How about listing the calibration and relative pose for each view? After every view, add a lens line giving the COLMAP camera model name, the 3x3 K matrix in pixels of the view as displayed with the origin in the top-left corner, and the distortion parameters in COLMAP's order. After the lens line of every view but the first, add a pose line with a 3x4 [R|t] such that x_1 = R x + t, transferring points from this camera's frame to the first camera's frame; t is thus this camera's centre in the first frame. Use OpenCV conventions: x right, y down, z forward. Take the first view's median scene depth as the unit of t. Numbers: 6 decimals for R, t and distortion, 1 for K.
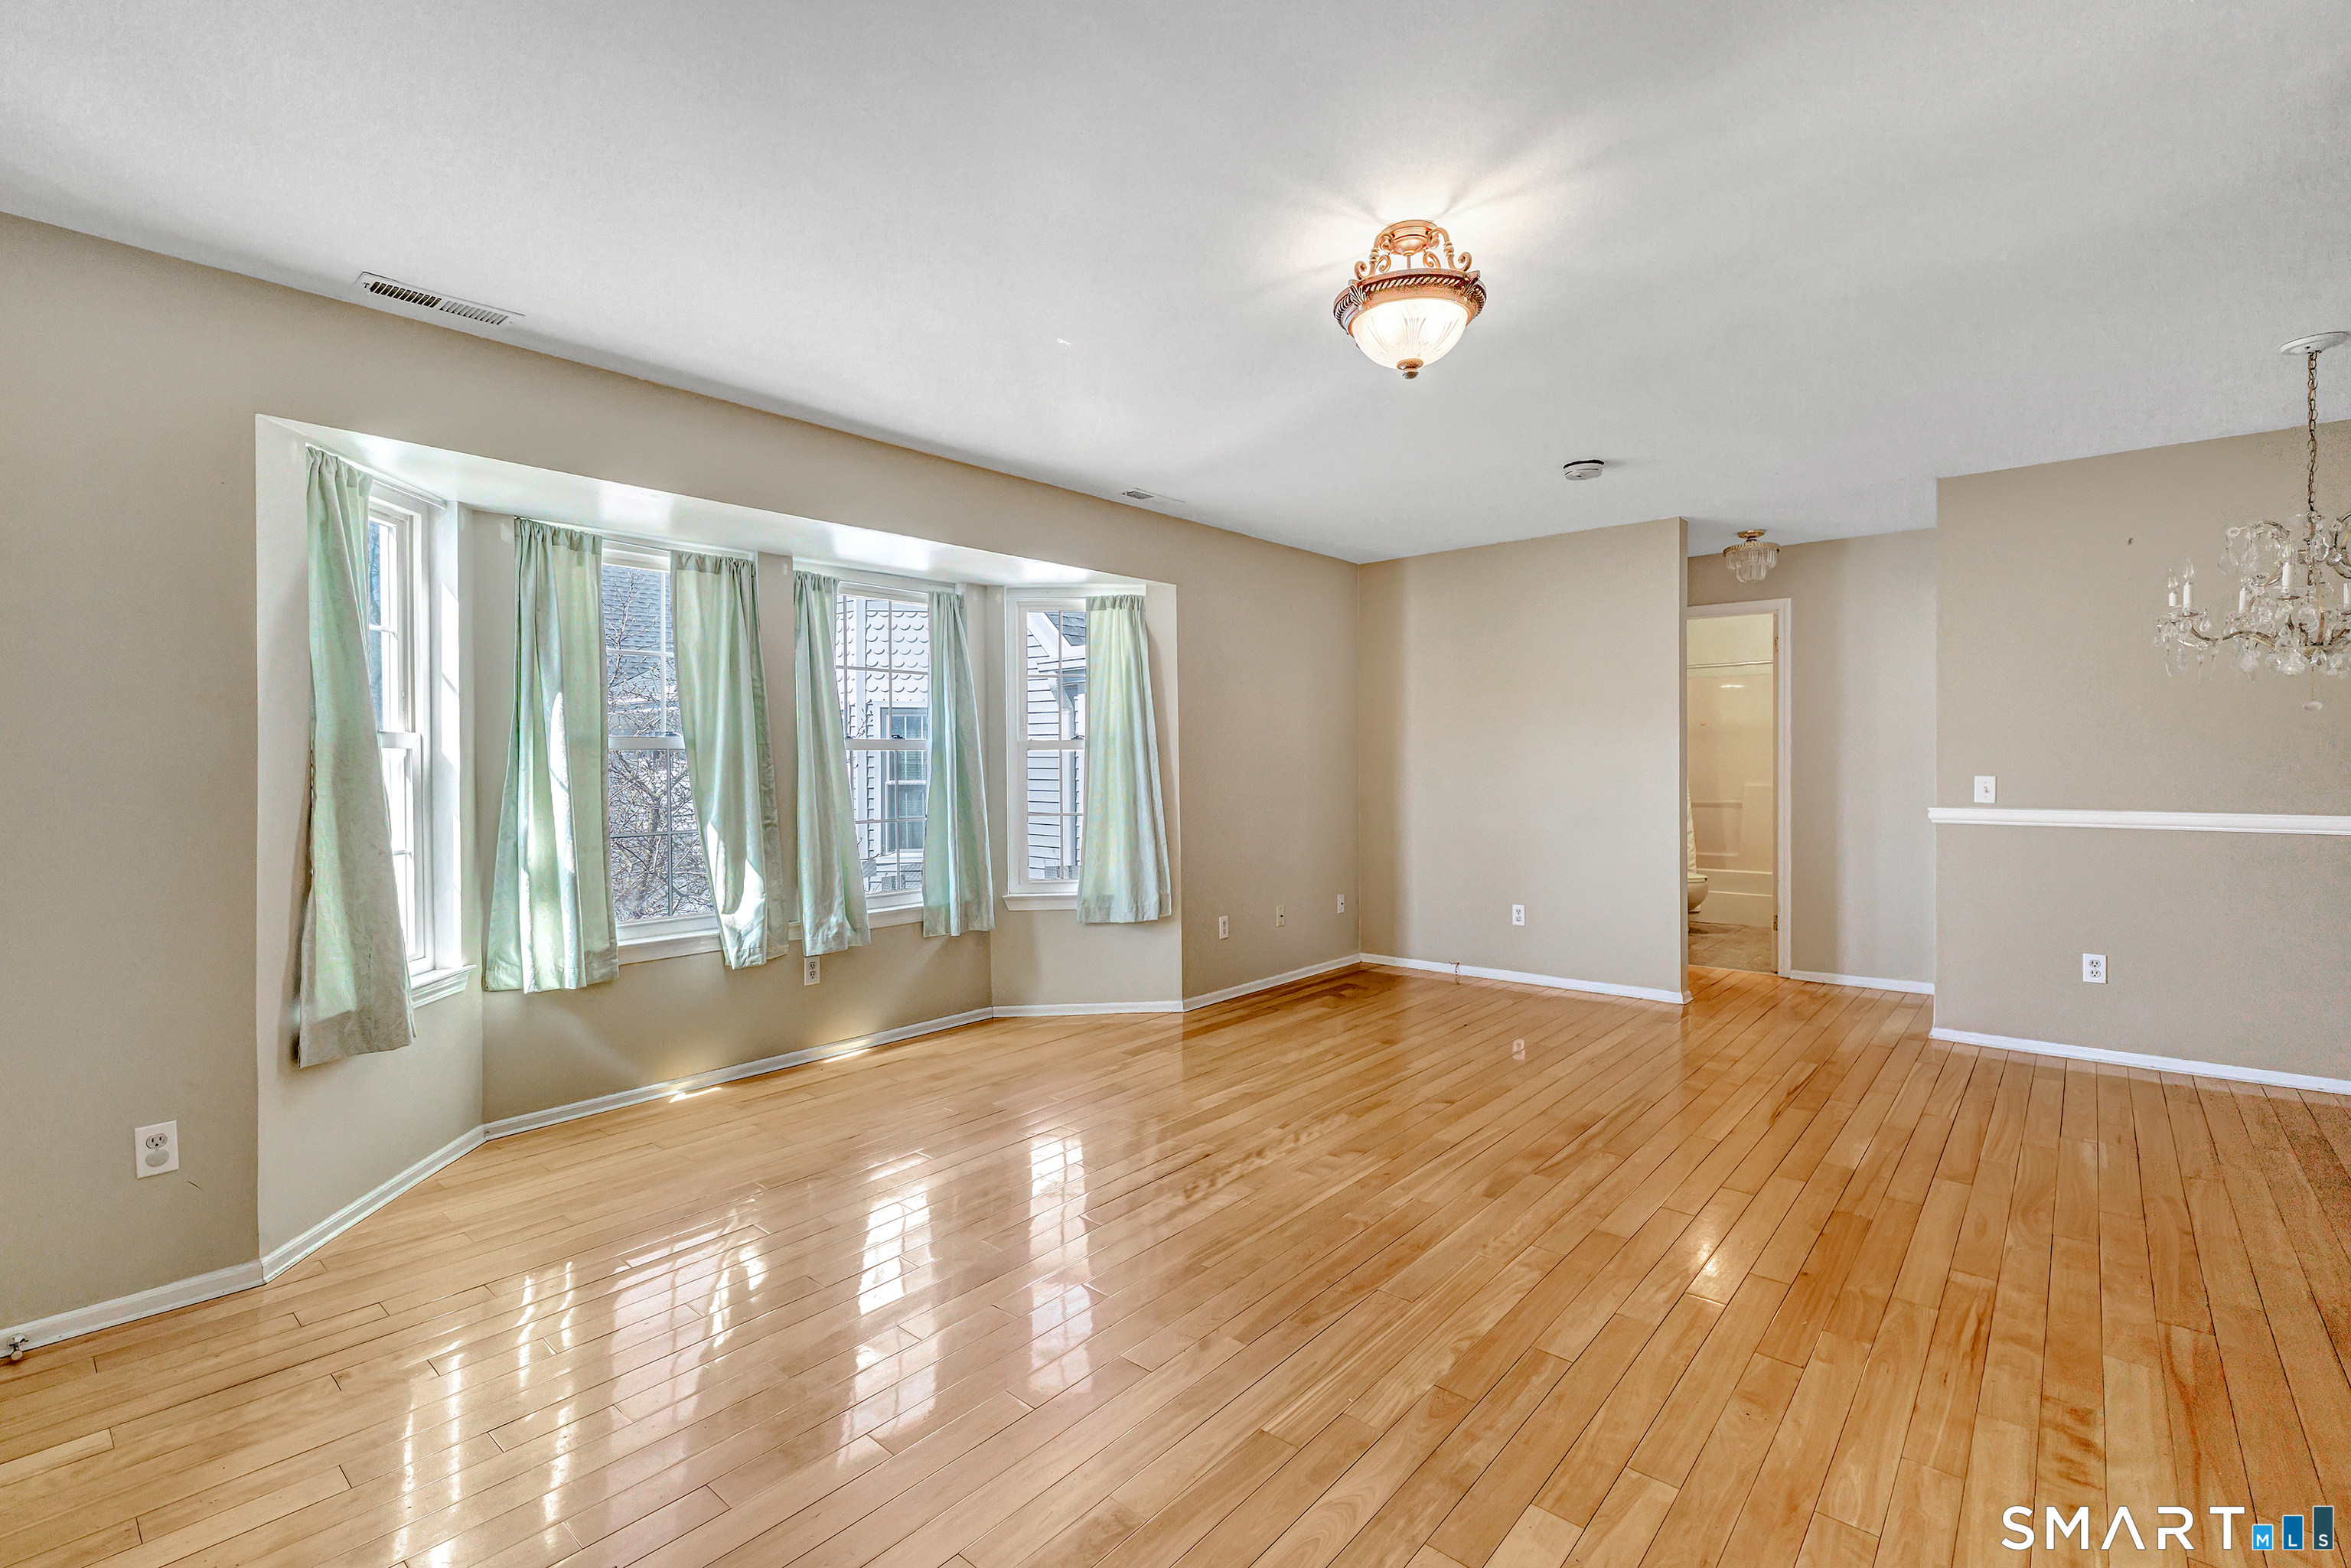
lens RADIAL K [[1049.4, 0, 1159.9], [0, 1049.4, 776.0], [0, 0, 1]] dist [0.004304, 0.001232]
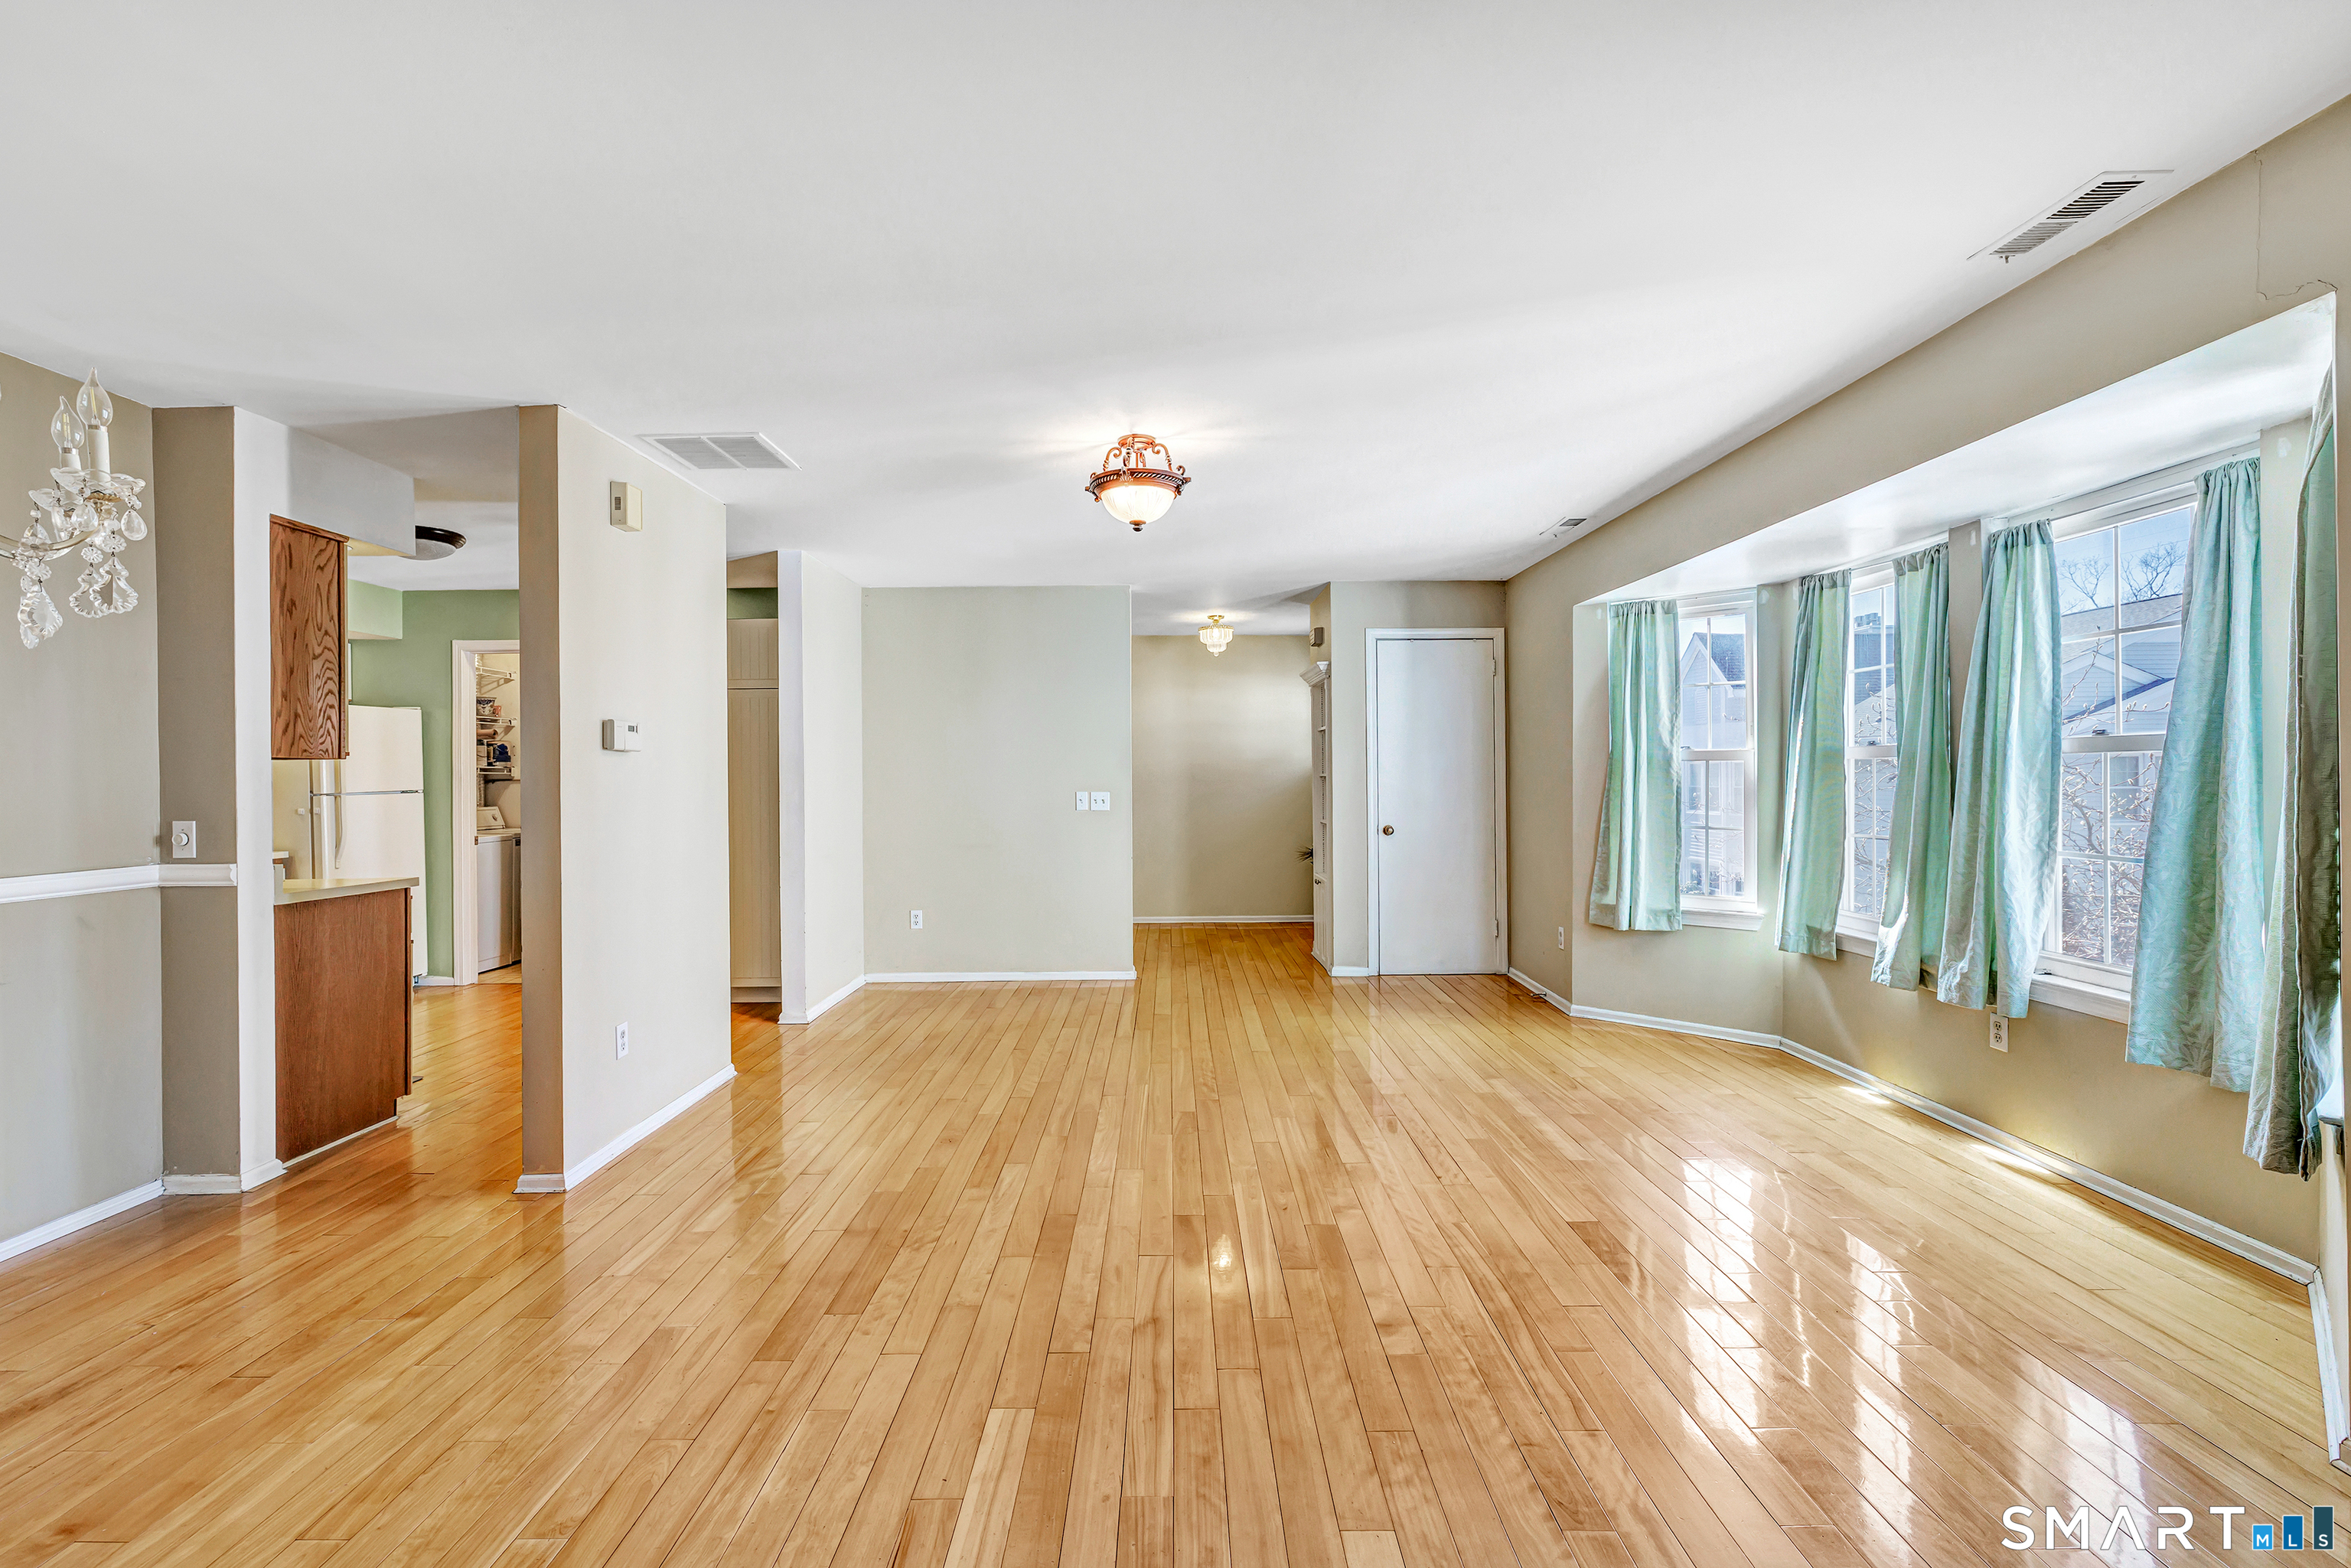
lens RADIAL K [[1049.4, 0, 1162.2], [0, 1049.4, 778.7], [0, 0, 1]] dist [0.004304, 0.001232]
pose [[-0.756119, 0.018124, -0.654183, 0.713660], [0.006267, 0.999771, 0.020454, -0.028923], [0.654404, 0.011366, -0.756060, 1.275623]]
